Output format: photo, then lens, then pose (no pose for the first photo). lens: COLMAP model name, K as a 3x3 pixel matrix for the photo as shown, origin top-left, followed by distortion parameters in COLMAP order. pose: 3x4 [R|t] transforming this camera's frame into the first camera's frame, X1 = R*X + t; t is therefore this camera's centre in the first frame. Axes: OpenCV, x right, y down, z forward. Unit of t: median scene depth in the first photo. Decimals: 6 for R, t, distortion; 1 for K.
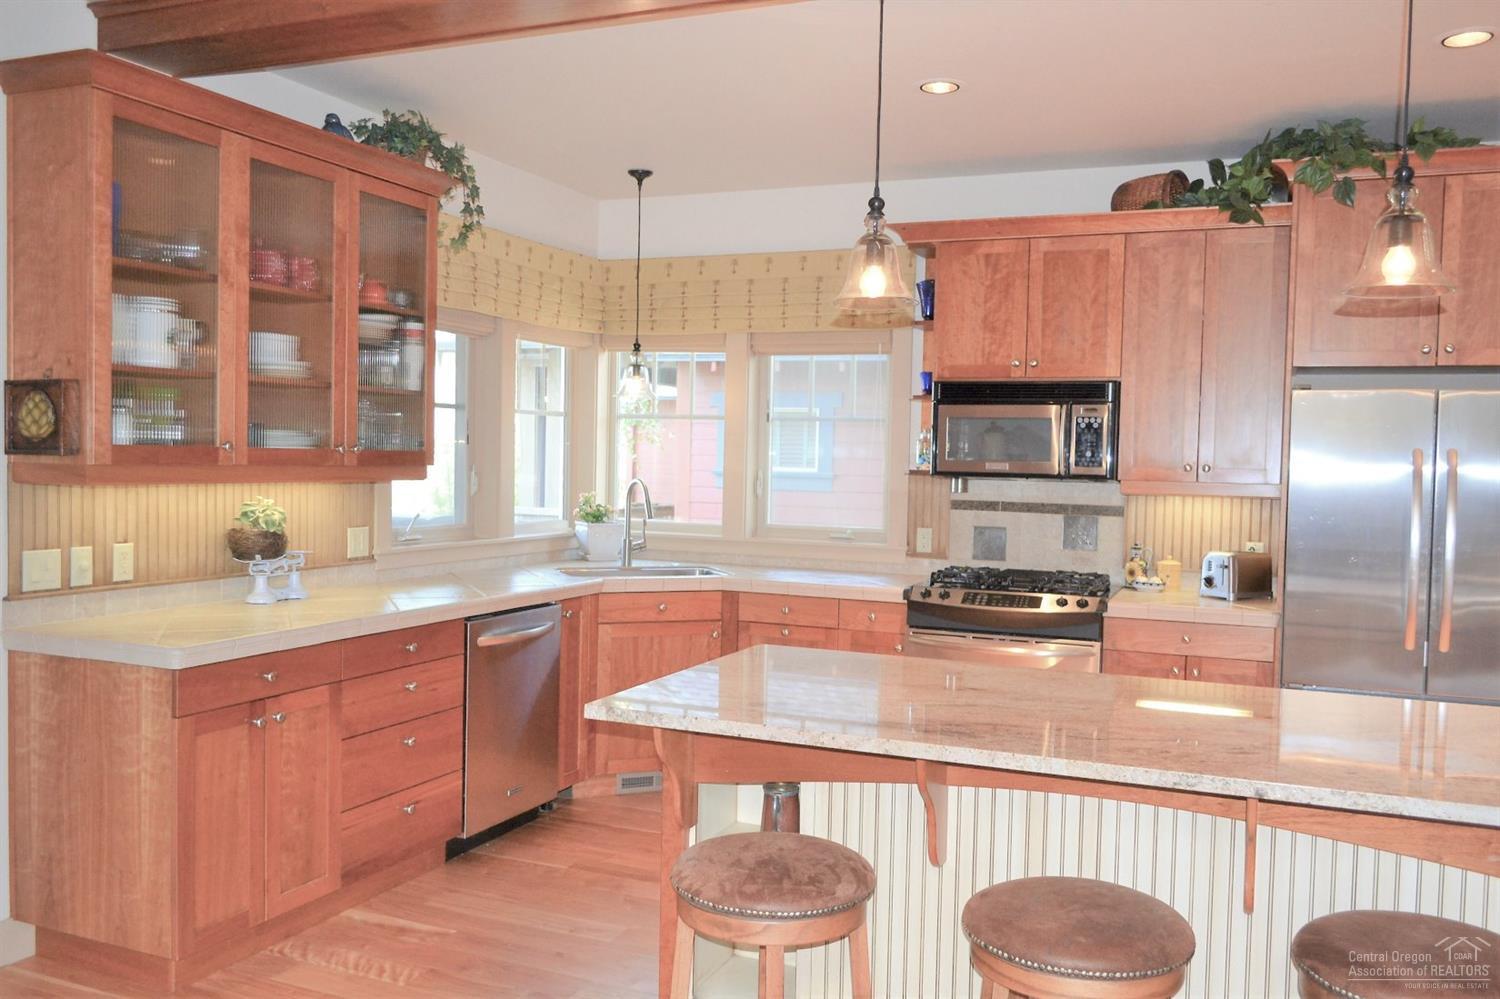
lens RADIAL K [[1240.6, 0, 750.0], [0, 1240.6, 499.5], [0, 0, 1]] dist [-0.005198, 0.001148]
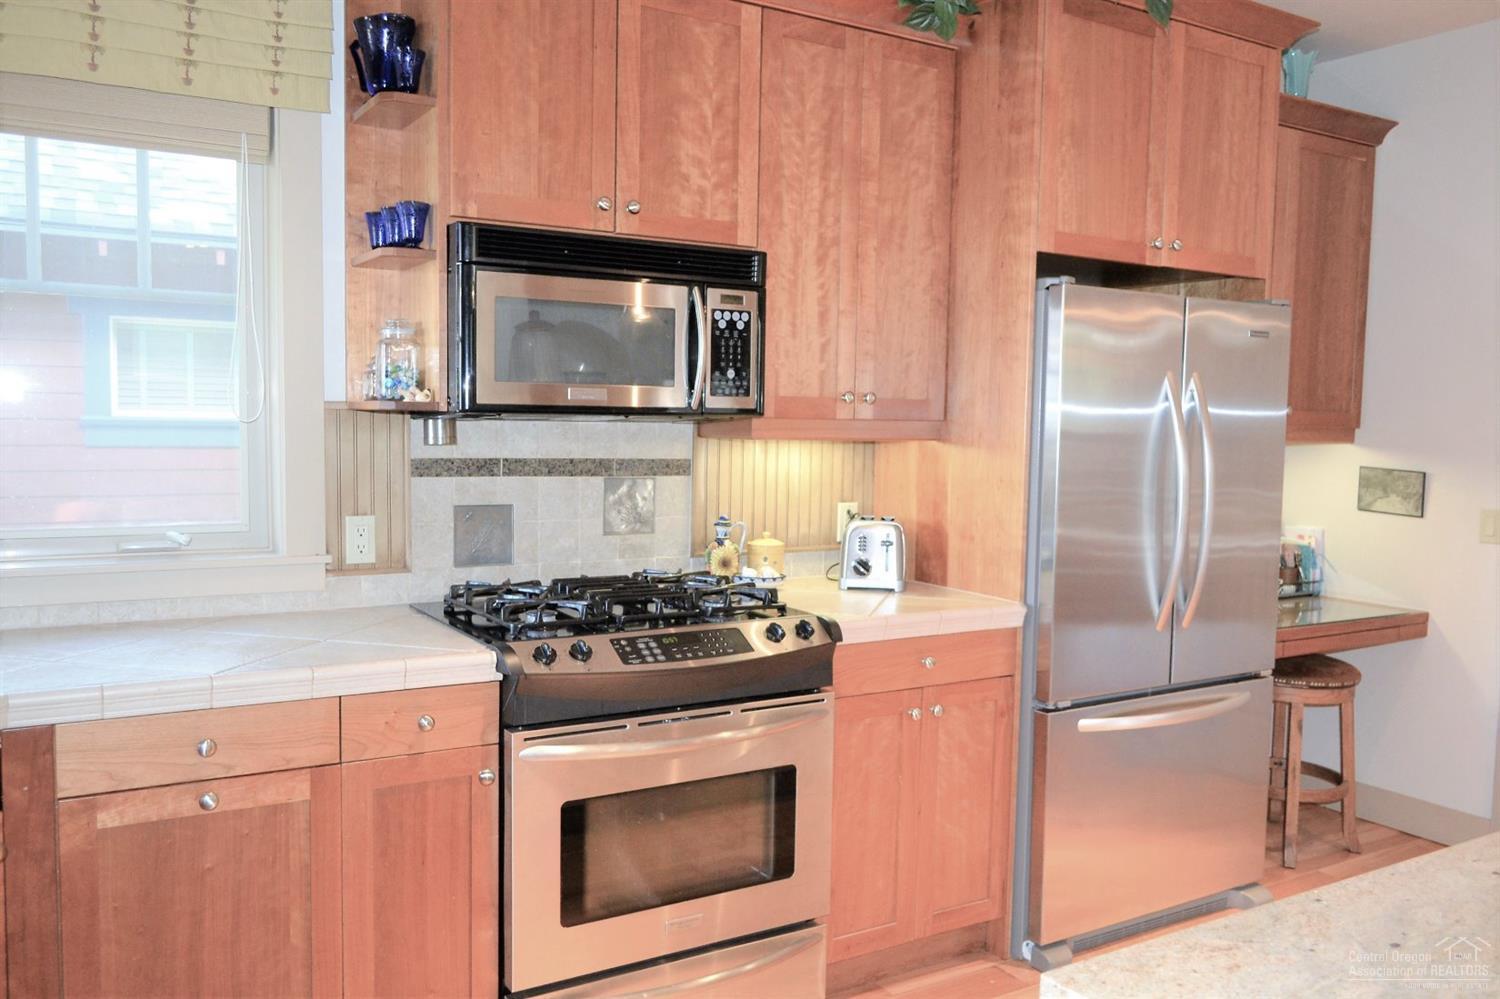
lens RADIAL K [[1206.3, 0, 750.0], [0, 1206.3, 499.5], [0, 0, 1]] dist [0.000022, -0.000278]
pose [[0.586369, -0.067297, 0.807244, -0.181217], [0.022076, 0.997500, 0.067122, -0.014785], [-0.809743, -0.021538, 0.586389, 0.631671]]
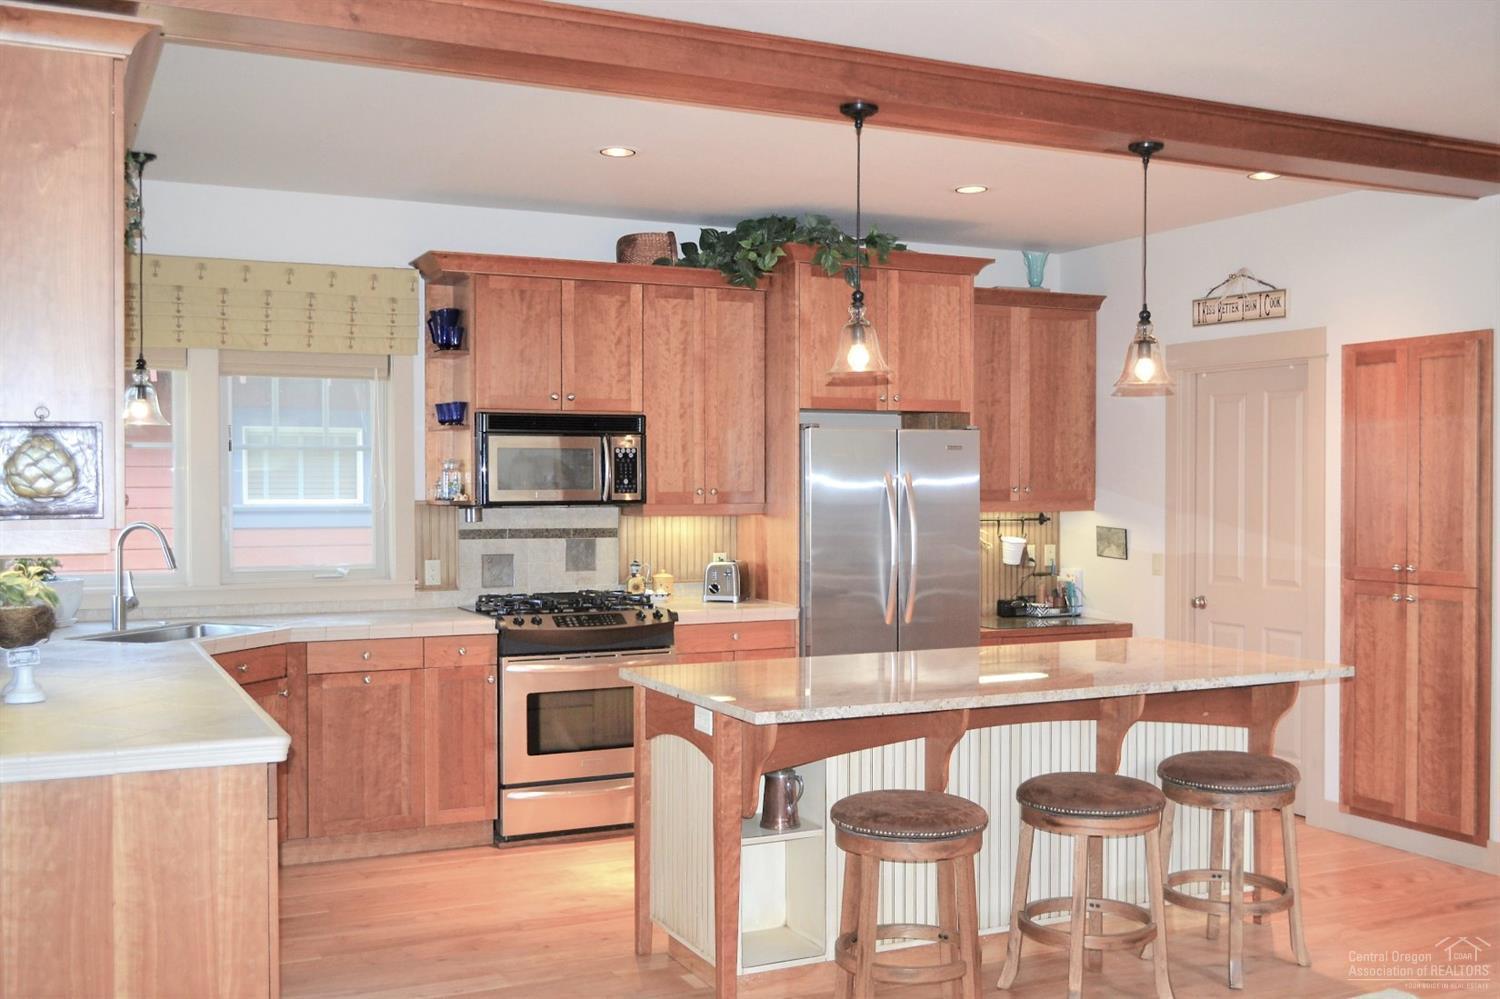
lens RADIAL K [[1495.0, 0, 750.0], [0, 1495.0, 499.5], [0, 0, 1]] dist [0.011195, 0.000295]
pose [[0.666083, -0.032343, 0.745176, -0.619395], [0.041537, 0.999118, 0.006236, -0.023412], [-0.744720, 0.026798, 0.666839, 0.032351]]
